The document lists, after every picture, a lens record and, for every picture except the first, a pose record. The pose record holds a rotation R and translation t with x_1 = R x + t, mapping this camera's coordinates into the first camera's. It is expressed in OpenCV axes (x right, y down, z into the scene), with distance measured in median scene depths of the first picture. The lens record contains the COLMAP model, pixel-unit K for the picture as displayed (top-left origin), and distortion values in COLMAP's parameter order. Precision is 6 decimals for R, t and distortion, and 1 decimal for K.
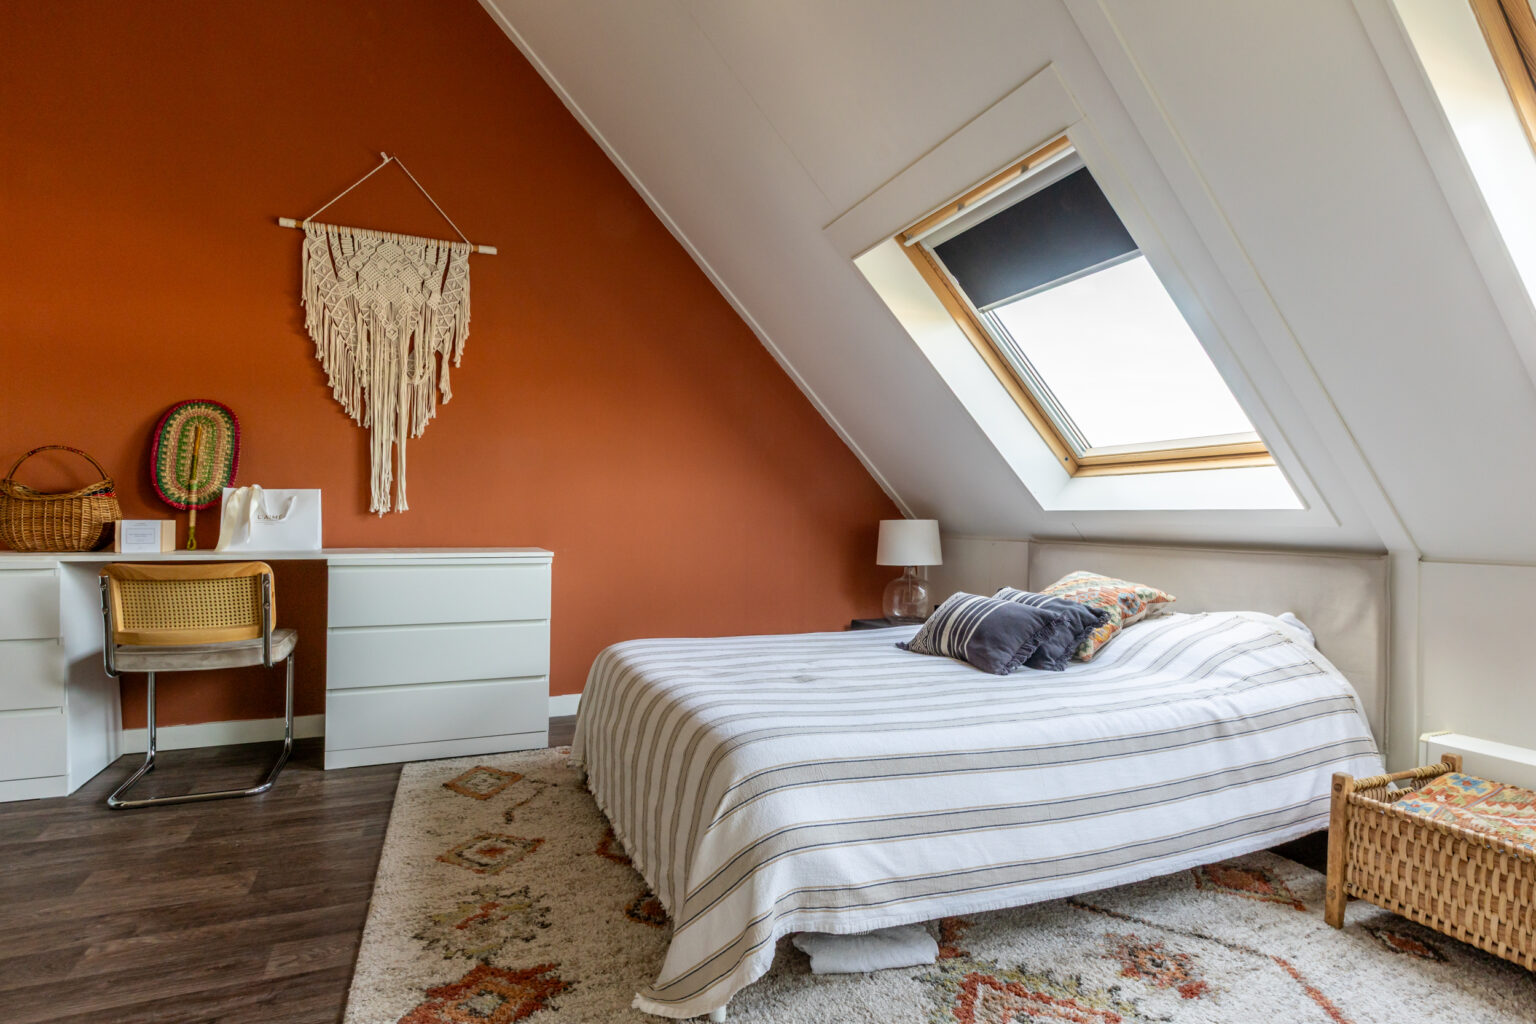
lens RADIAL K [[775.5, 0, 764.5], [0, 775.5, 513.2], [0, 0, 1]] dist [0.000593, -0.003047]
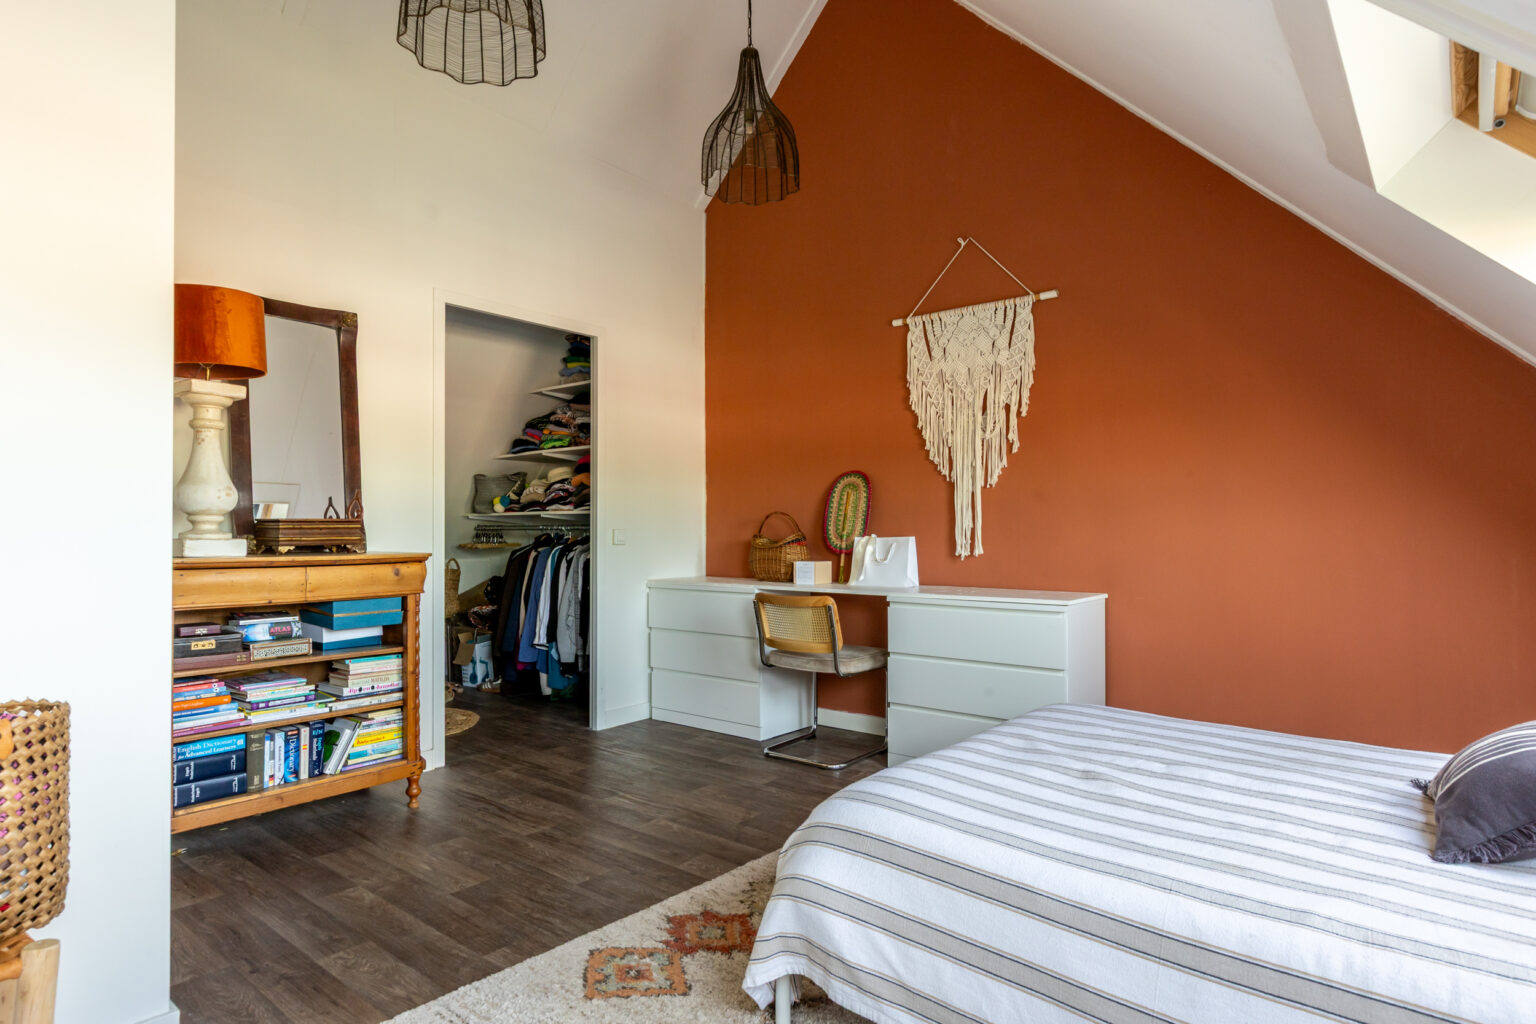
lens RADIAL K [[844.0, 0, 761.8], [0, 844.0, 520.2], [0, 0, 1]] dist [0.003353, 0.000361]
pose [[0.459863, -0.022562, -0.887703, 0.512084], [0.010885, 0.999745, -0.019771, -0.034941], [0.887923, -0.000570, 0.459991, 0.193759]]
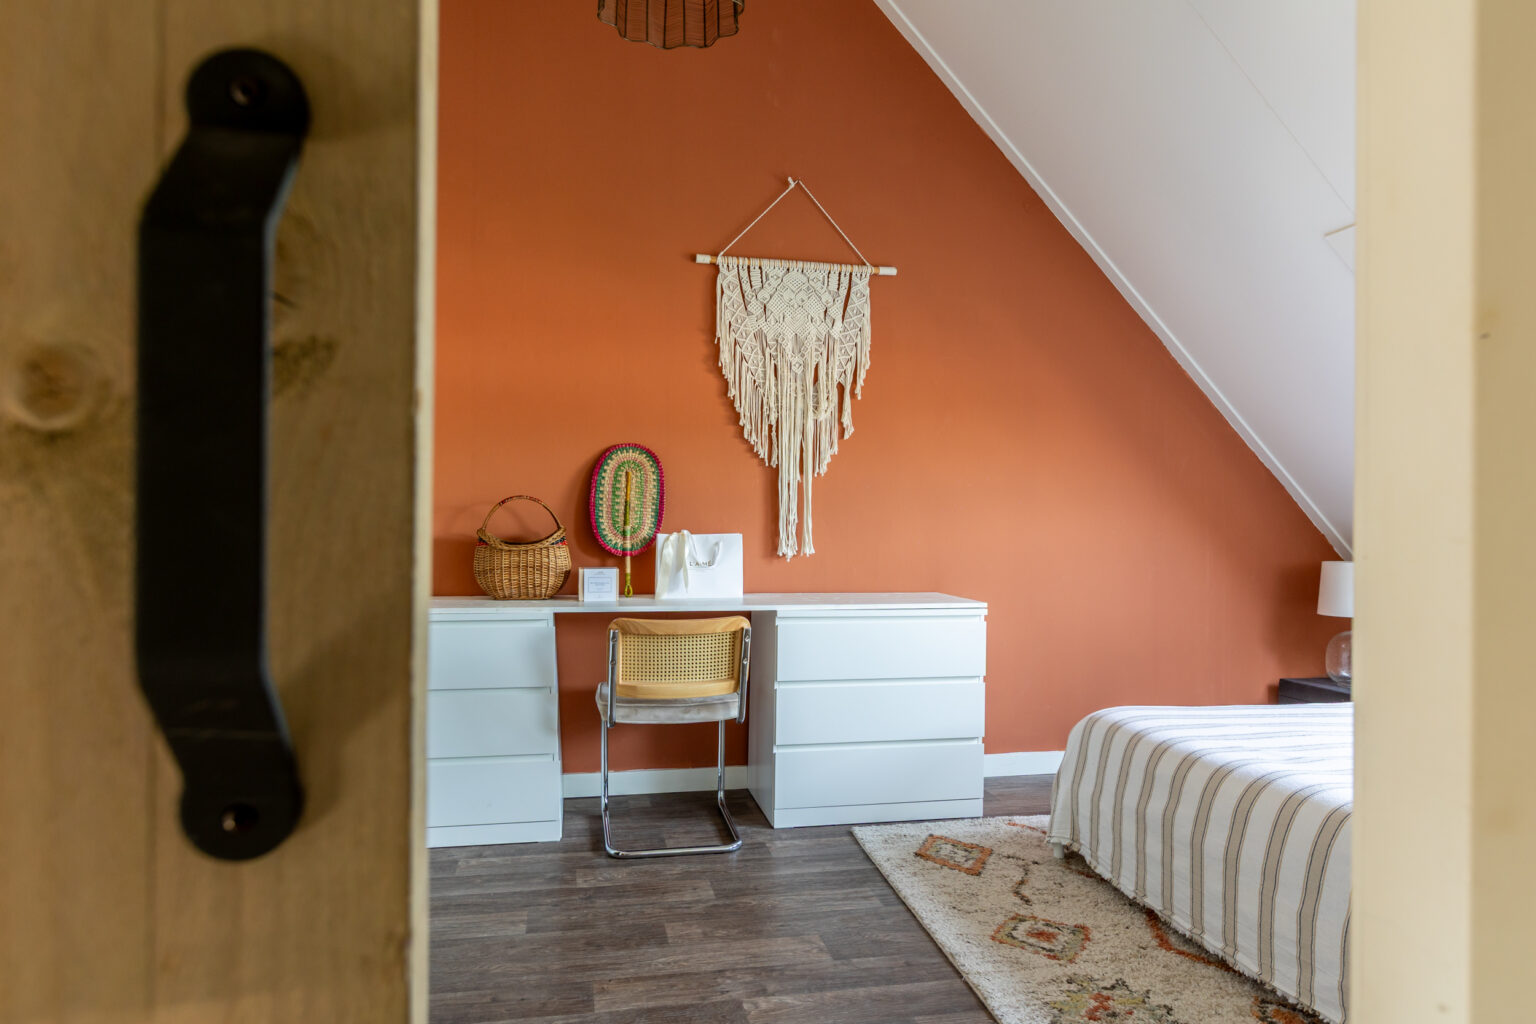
lens RADIAL K [[925.4, 0, 761.8], [0, 925.4, 509.9], [0, 0, 1]] dist [0.000335, -0.003997]
pose [[0.979737, -0.002701, -0.200272, -0.331662], [0.001752, 0.999986, -0.004914, -0.057422], [0.200283, 0.004463, 0.979728, -0.129855]]
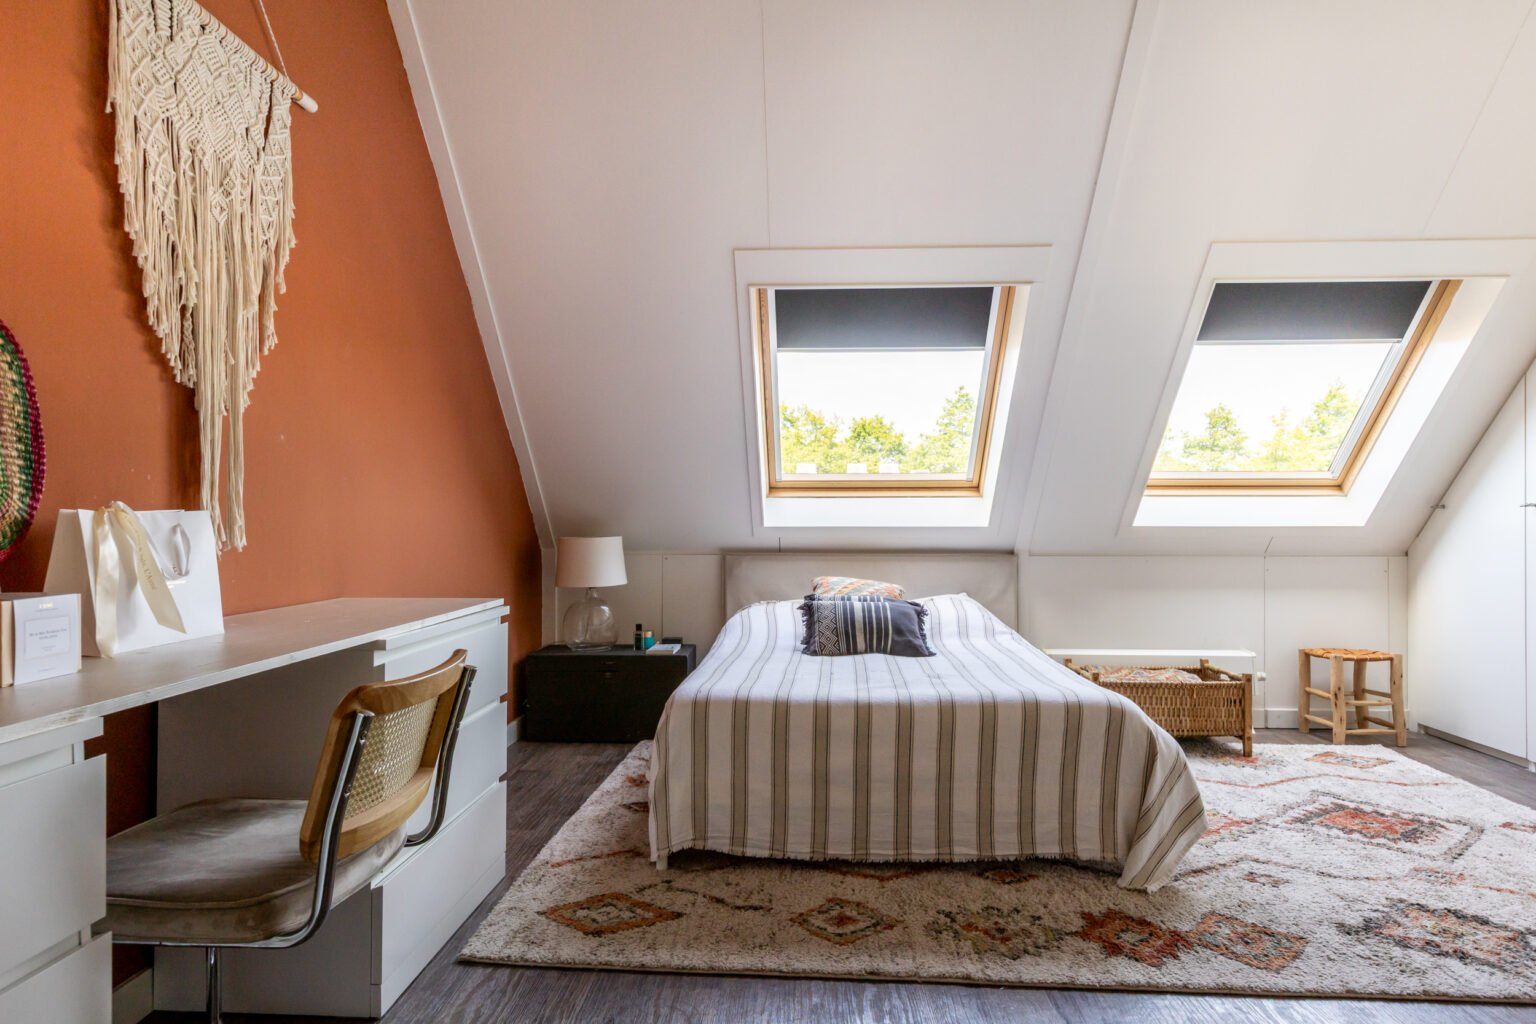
lens RADIAL K [[950.6, 0, 771.5], [0, 950.6, 511.8], [0, 0, 1]] dist [-0.000662, -0.002205]
pose [[0.436345, -0.002461, 0.899776, -1.002026], [-0.000439, 0.999996, 0.002948, -0.033388], [-0.899779, -0.001681, 0.436342, 0.424934]]
